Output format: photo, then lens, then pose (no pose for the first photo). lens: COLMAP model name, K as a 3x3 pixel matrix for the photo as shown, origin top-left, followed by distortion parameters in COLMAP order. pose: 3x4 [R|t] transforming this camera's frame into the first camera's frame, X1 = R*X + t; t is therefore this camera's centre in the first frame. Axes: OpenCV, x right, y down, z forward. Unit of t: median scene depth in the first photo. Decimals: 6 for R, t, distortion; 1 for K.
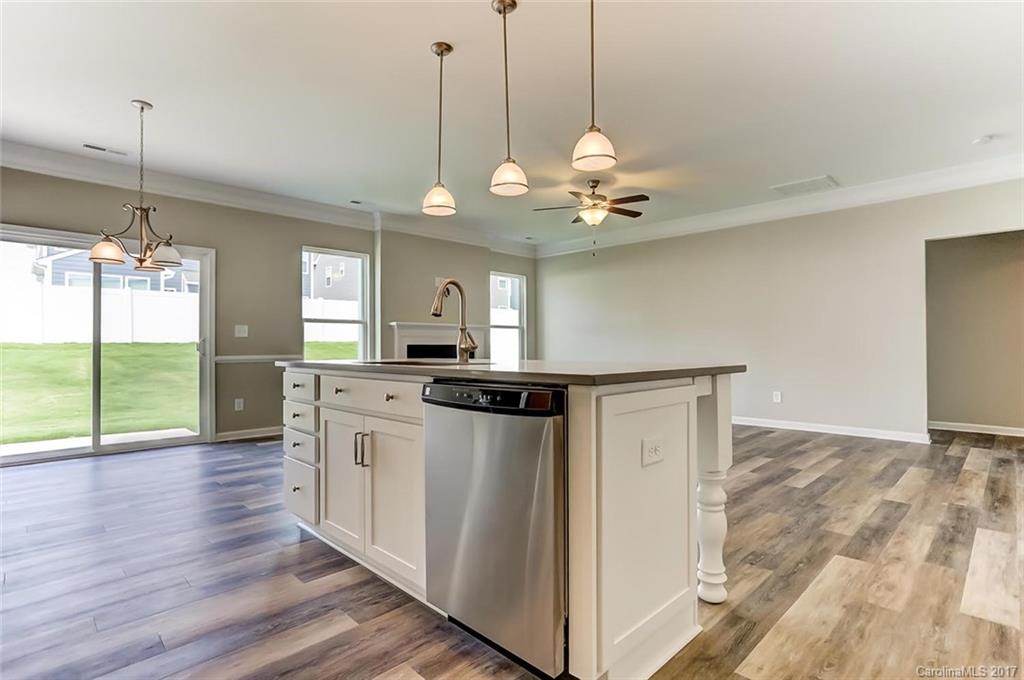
lens RADIAL K [[507.1, 0, 523.6], [0, 507.1, 340.5], [0, 0, 1]] dist [-0.045089, 0.033955]
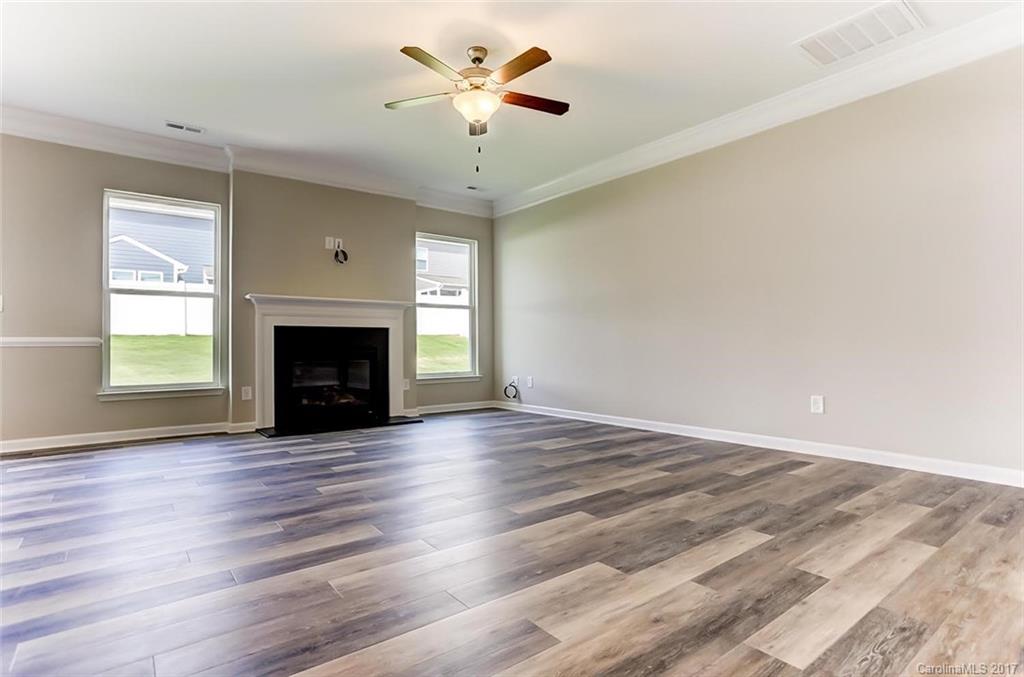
lens RADIAL K [[512.3, 0, 502.9], [0, 512.3, 335.5], [0, 0, 1]] dist [-0.028790, 0.023789]
pose [[0.988935, -0.007274, -0.148168, 0.271245], [0.006621, 0.999966, -0.004897, 0.036258], [0.148199, 0.003862, 0.988950, 0.411025]]
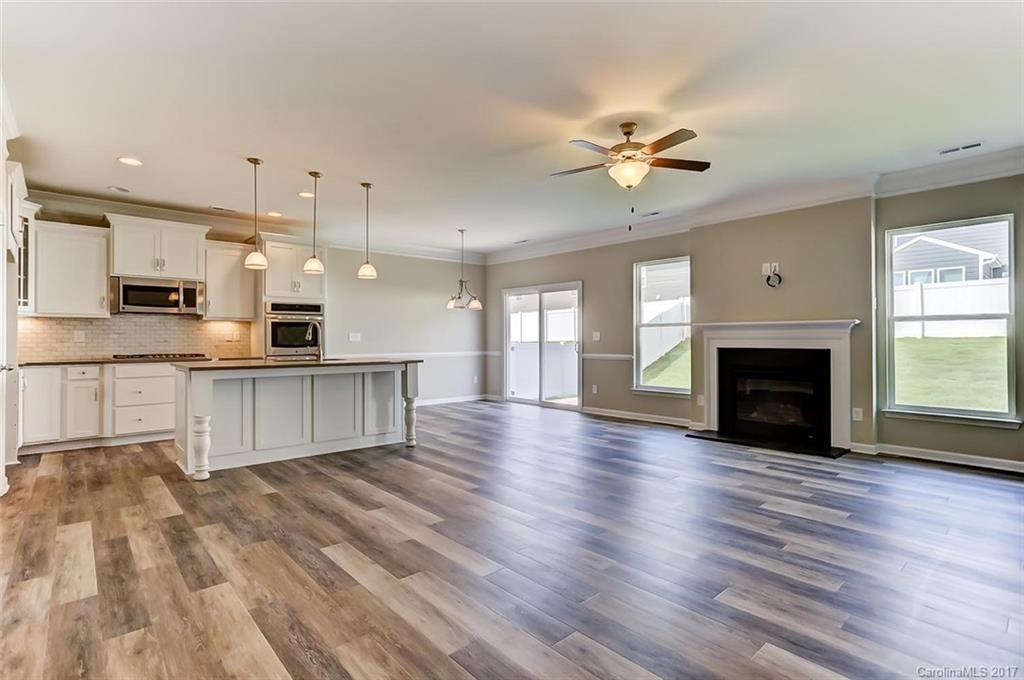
lens RADIAL K [[507.1, 0, 523.6], [0, 507.1, 340.5], [0, 0, 1]] dist [-0.045089, 0.033955]
pose [[-0.057715, 0.007217, -0.998307, 0.897245], [0.014589, 0.999873, 0.006385, -0.020406], [0.998227, -0.014196, -0.057813, 0.933445]]
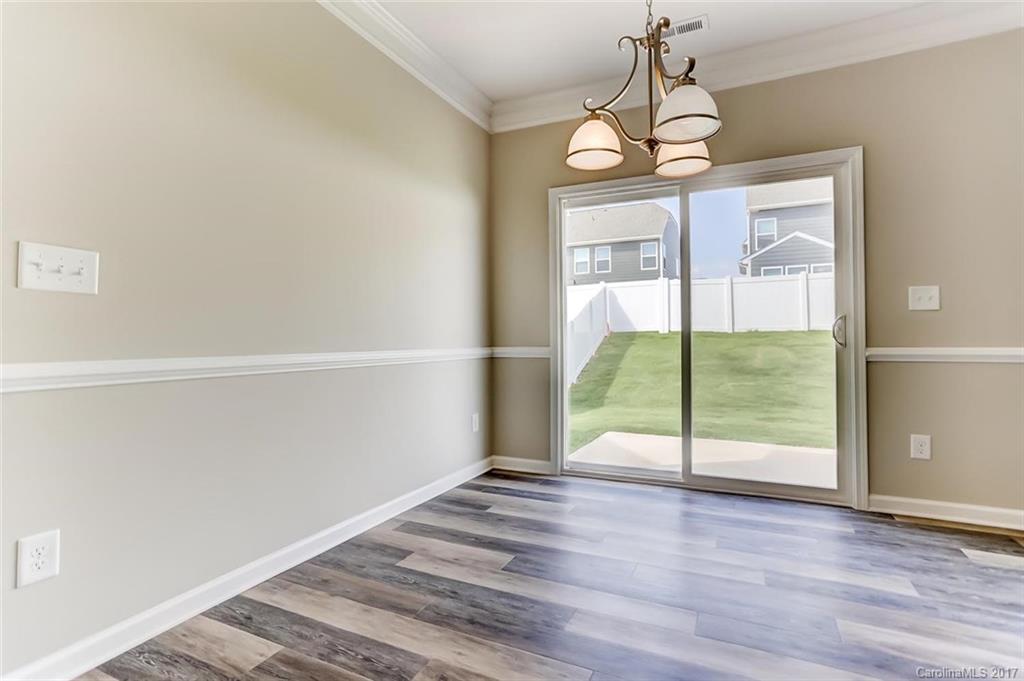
lens RADIAL K [[488.8, 0, 512.0], [0, 488.8, 340.5], [0, 0, 1]] dist [-0.001604, -0.000063]
pose [[0.314200, 0.002014, -0.949355, -0.249225], [0.018529, 0.999794, 0.008253, 0.012442], [0.949176, -0.020184, 0.314098, 0.493799]]
